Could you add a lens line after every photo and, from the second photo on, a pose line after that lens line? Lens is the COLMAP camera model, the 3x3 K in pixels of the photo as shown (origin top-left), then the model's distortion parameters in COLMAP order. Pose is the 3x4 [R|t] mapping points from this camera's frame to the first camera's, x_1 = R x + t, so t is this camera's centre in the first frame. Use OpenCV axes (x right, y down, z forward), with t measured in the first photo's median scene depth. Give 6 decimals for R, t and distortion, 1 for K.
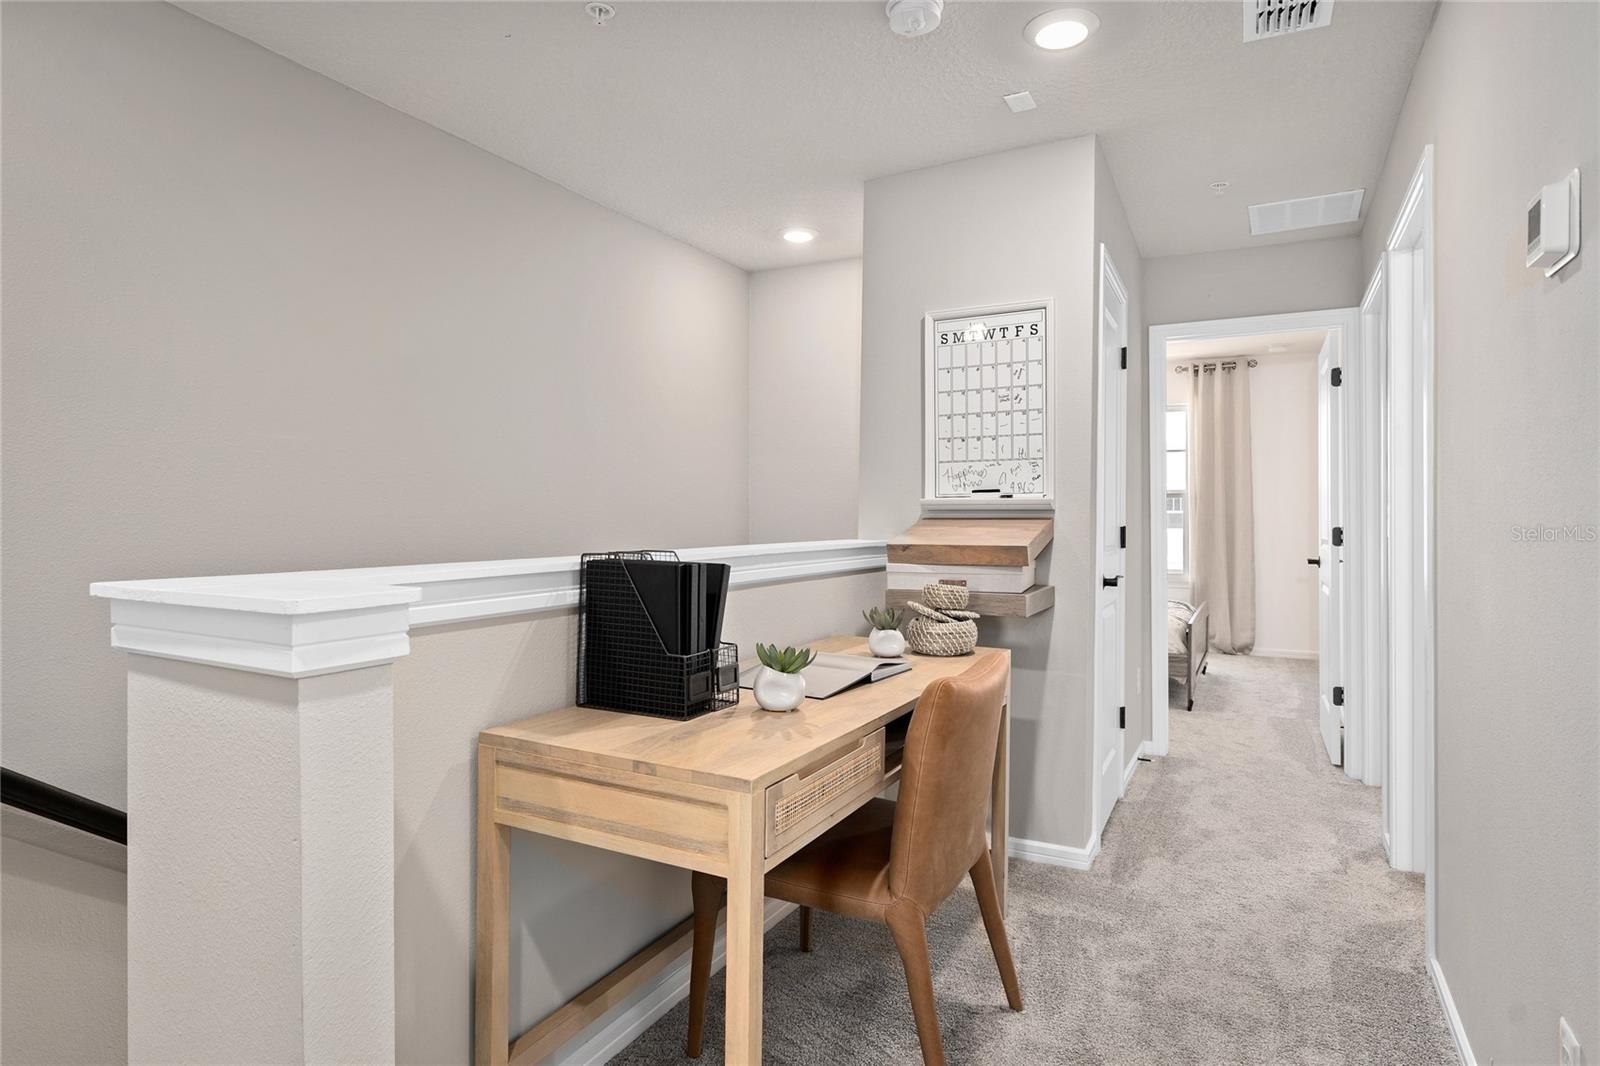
lens RADIAL K [[892.0, 0, 809.8], [0, 892.0, 518.3], [0, 0, 1]] dist [-0.008352, 0.001278]
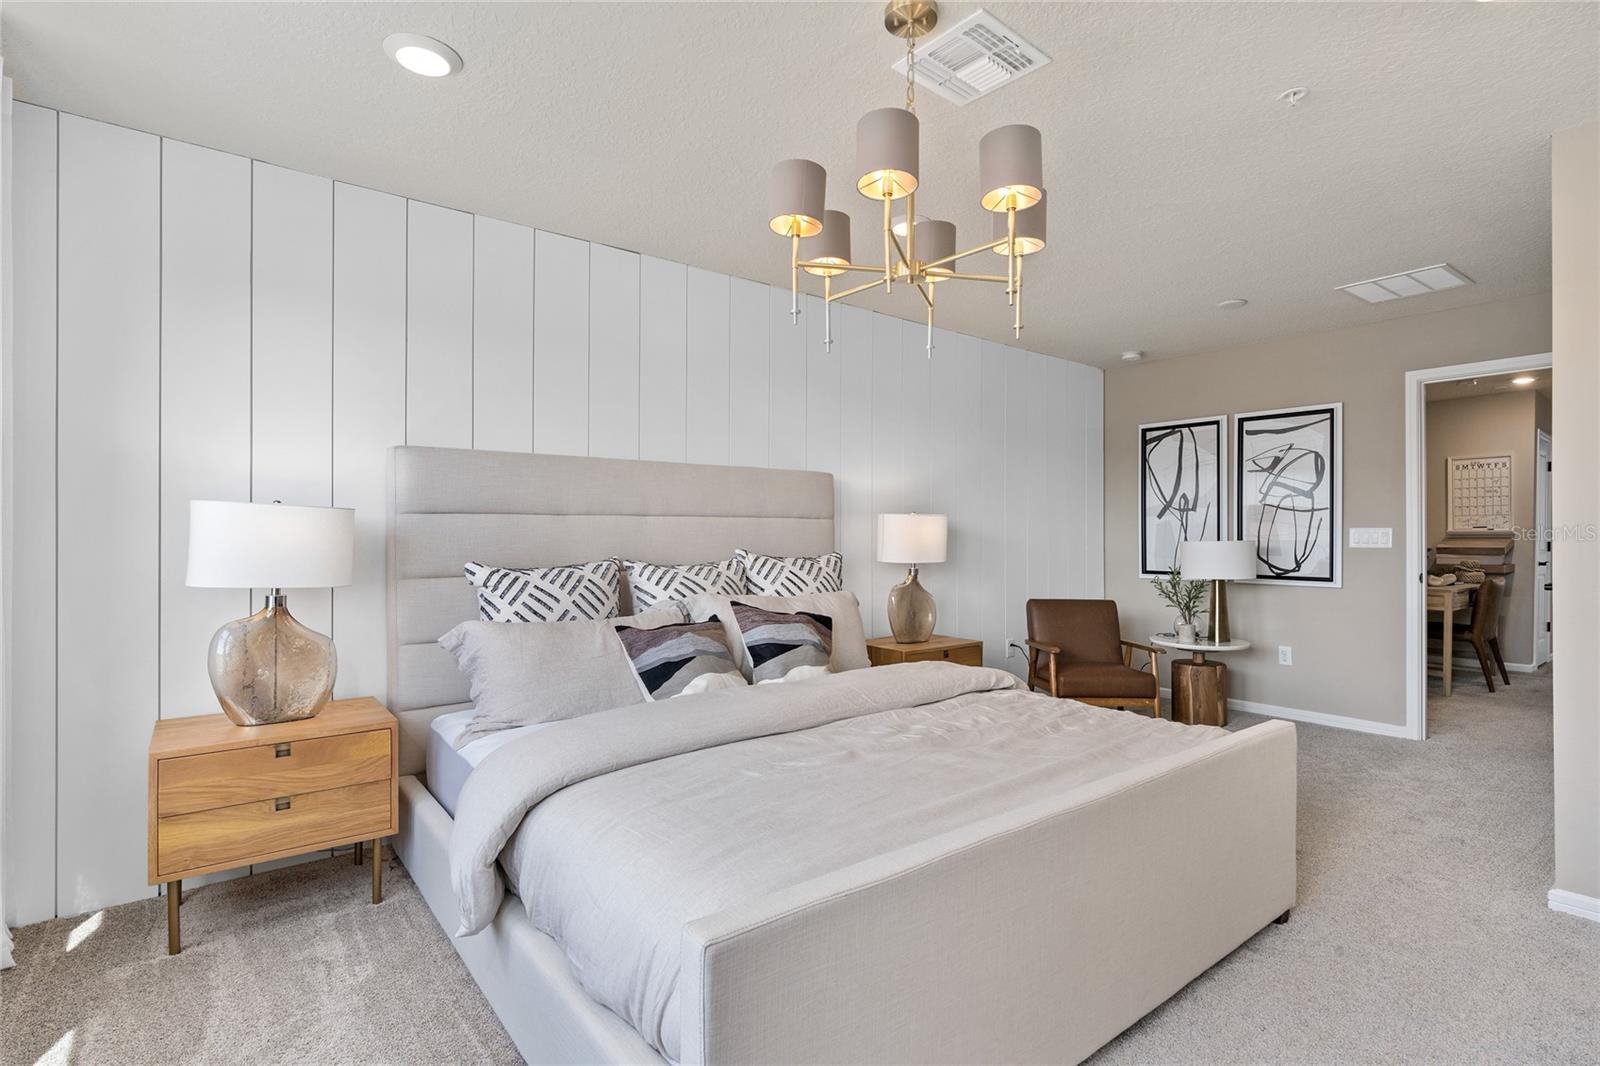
lens RADIAL K [[783.5, 0, 789.8], [0, 783.5, 540.2], [0, 0, 1]] dist [-0.014734, 0.004074]
pose [[0.906095, 0.000570, -0.423074, -0.701026], [0.000449, 0.999997, 0.002309, 0.000590], [0.423074, -0.002282, 0.906092, -1.993424]]
